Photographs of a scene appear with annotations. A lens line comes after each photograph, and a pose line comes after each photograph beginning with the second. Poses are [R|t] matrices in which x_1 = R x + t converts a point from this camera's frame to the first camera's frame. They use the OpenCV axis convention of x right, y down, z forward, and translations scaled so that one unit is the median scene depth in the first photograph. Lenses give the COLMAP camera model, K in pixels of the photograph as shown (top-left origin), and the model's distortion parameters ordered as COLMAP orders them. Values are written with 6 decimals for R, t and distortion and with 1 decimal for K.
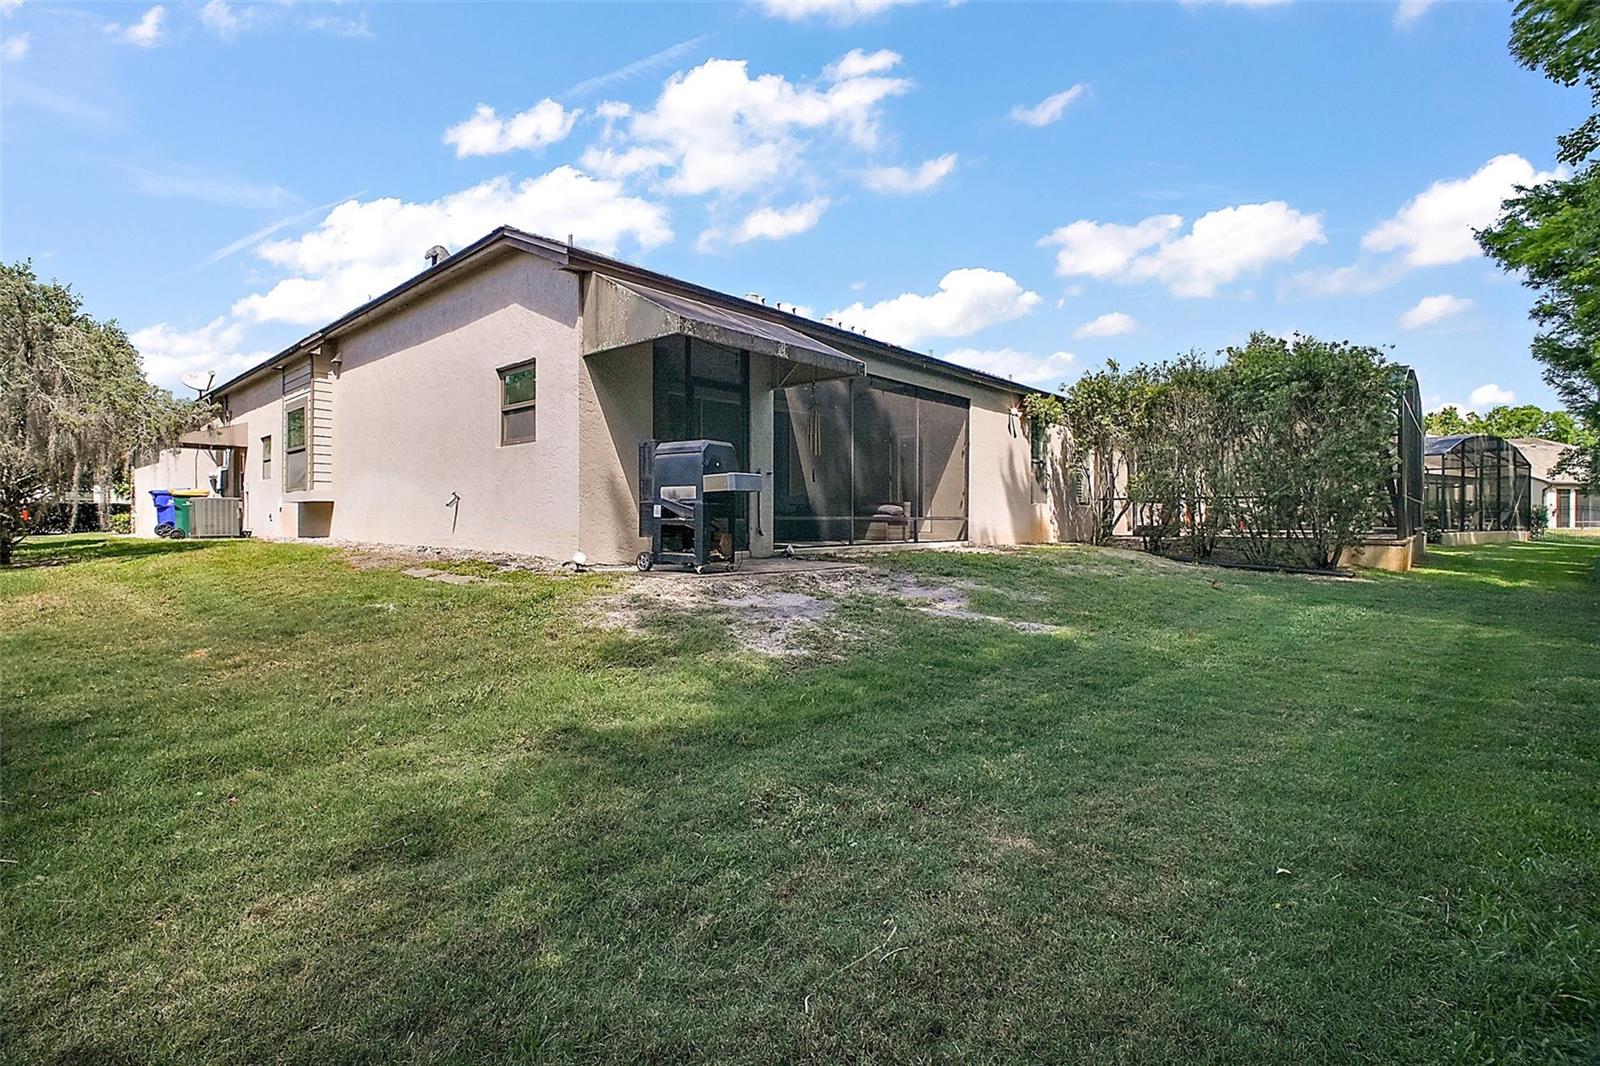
lens RADIAL K [[734.6, 0, 801.5], [0, 734.6, 523.9], [0, 0, 1]] dist [-0.021337, -0.000285]
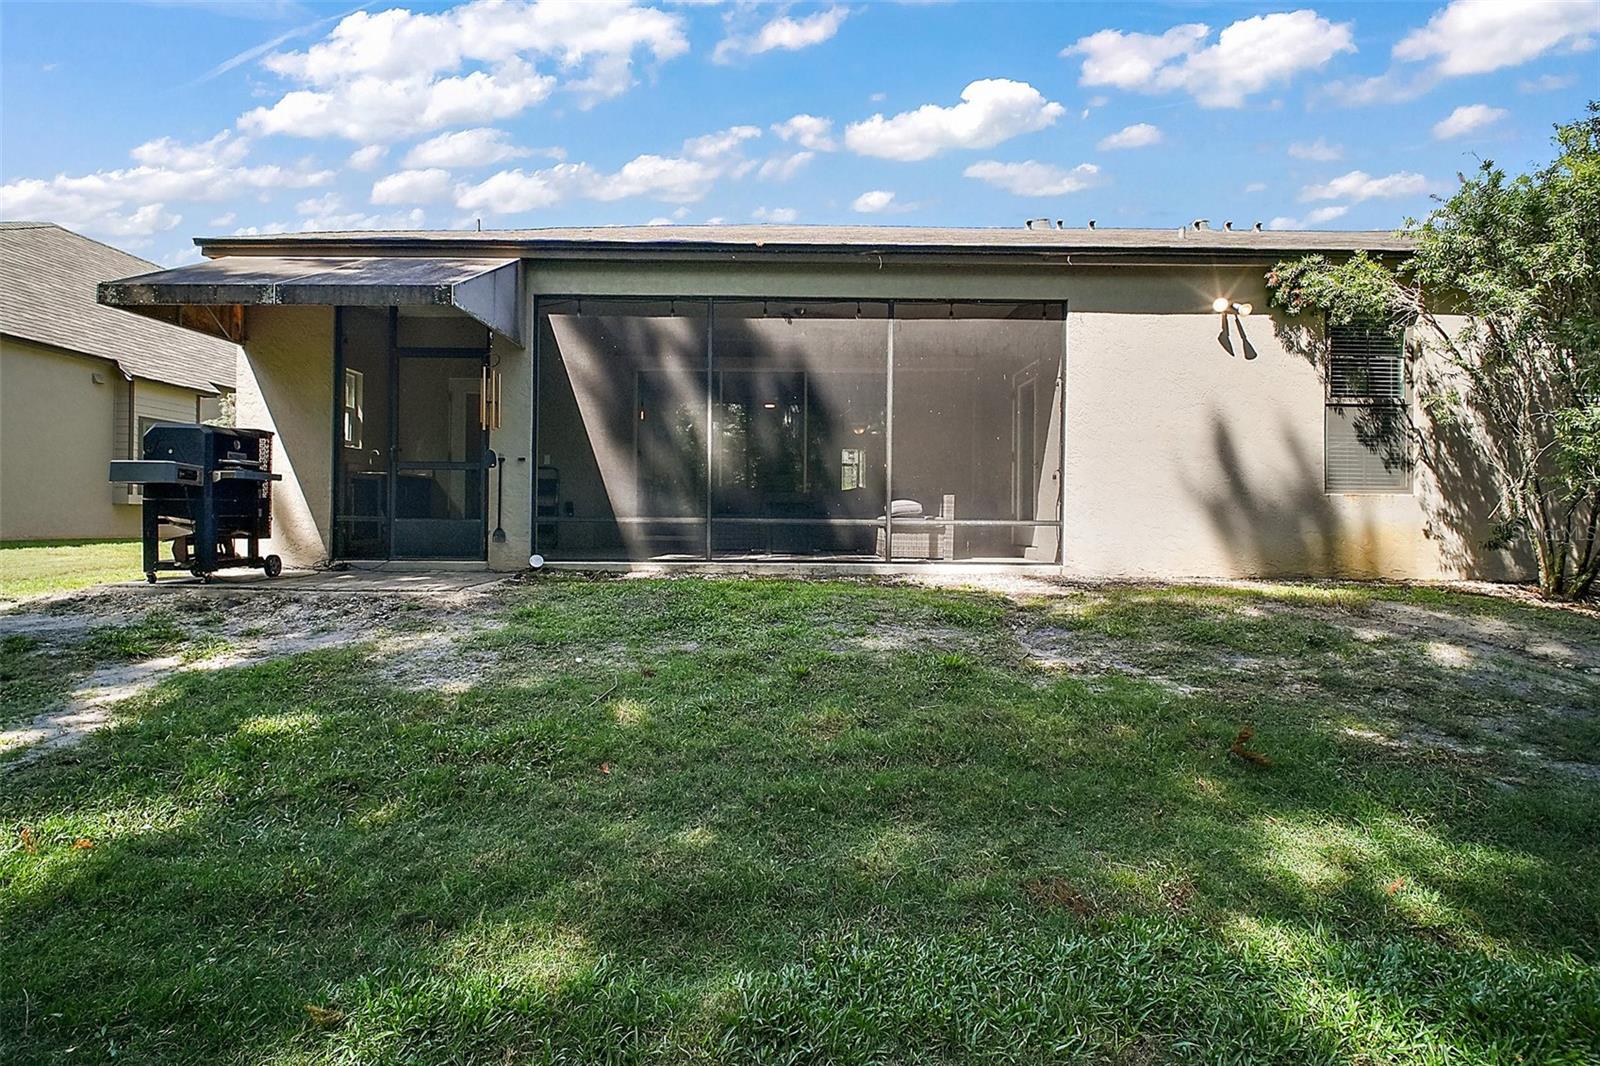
lens RADIAL K [[734.6, 0, 802.2], [0, 734.6, 534.5], [0, 0, 1]] dist [-0.021337, -0.000285]
pose [[0.675839, 0.005051, -0.737032, 0.495371], [-0.009429, 0.999954, -0.001794, 0.003947], [0.736989, 0.008162, 0.675855, 0.497080]]
